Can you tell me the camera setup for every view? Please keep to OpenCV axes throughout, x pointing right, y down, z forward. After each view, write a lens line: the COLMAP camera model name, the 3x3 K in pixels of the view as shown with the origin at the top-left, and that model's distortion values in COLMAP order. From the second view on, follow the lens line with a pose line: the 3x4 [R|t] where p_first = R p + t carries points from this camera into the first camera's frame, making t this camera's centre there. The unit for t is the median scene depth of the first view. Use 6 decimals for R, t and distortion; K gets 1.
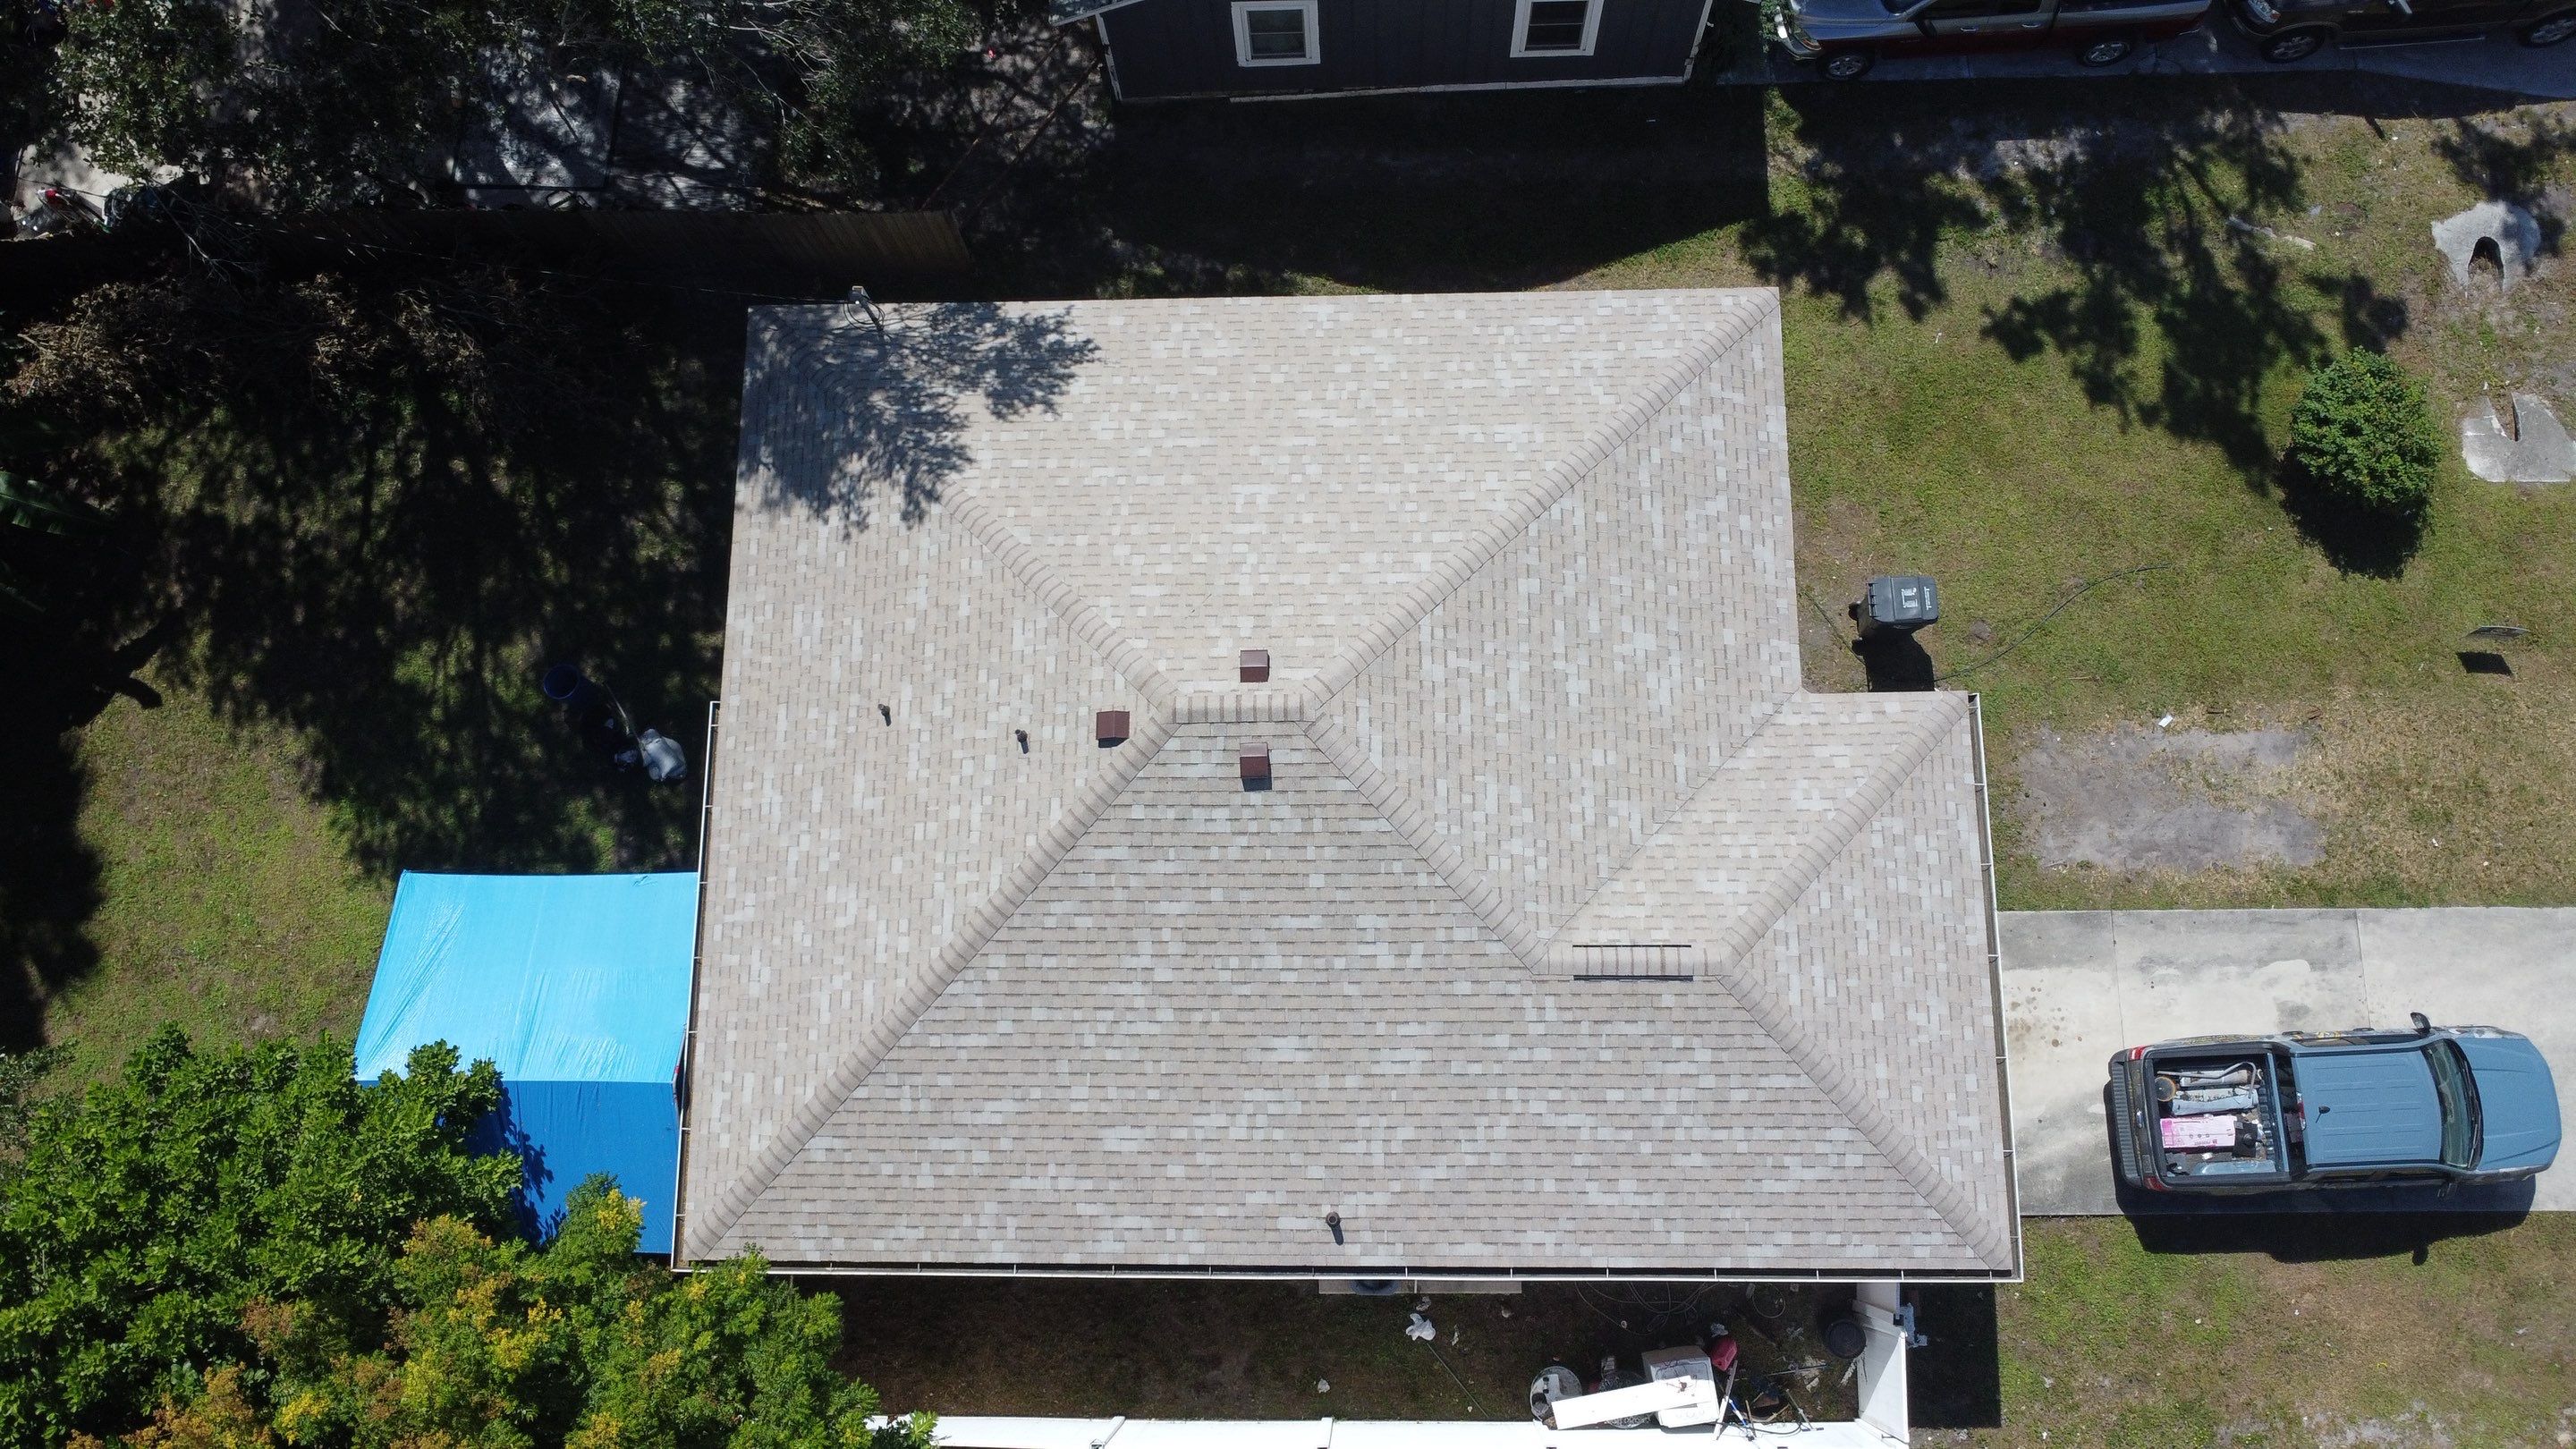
lens RADIAL K [[1876.3, 0, 1277.8], [0, 1876.3, 708.4], [0, 0, 1]] dist [-0.033579, -0.001556]
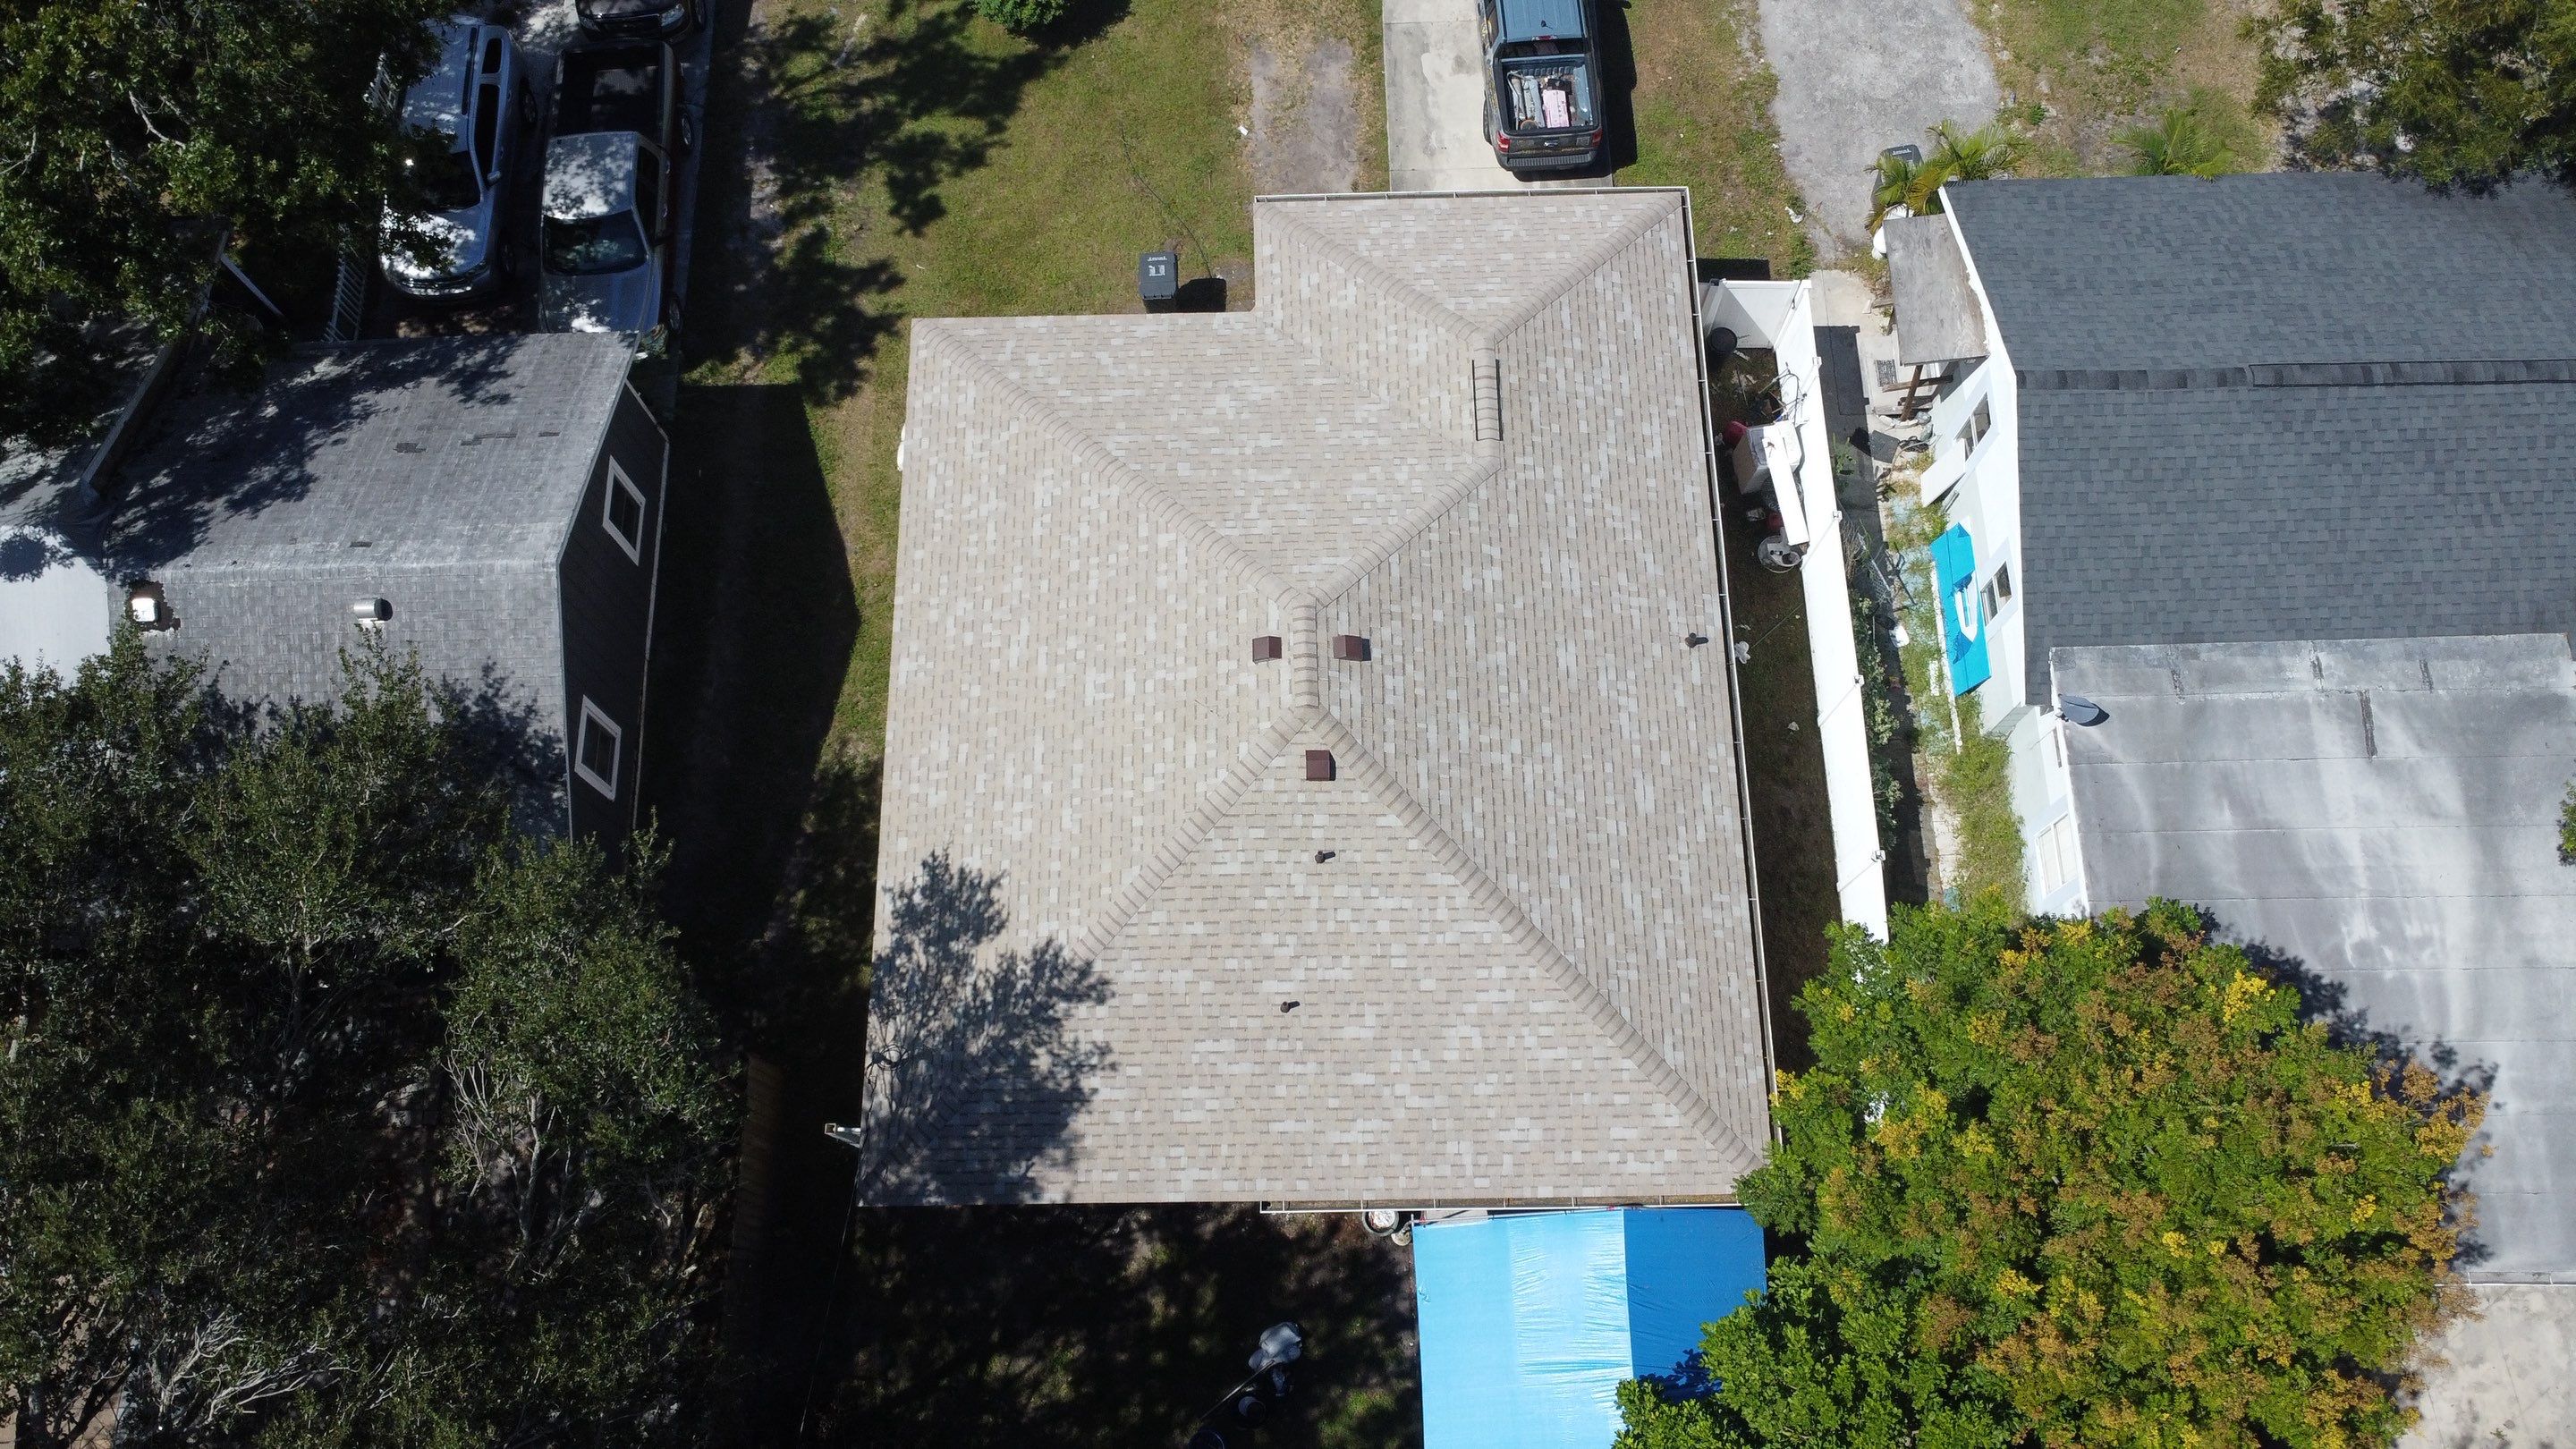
lens RADIAL K [[1871.7, 0, 1275.0], [0, 1871.7, 714.1], [0, 0, 1]] dist [-0.027718, -0.013279]
pose [[-0.013531, -0.924957, 0.379830, -0.441662], [0.979624, 0.063862, 0.190415, -0.212260], [-0.200383, 0.374667, 0.905247, -0.050779]]
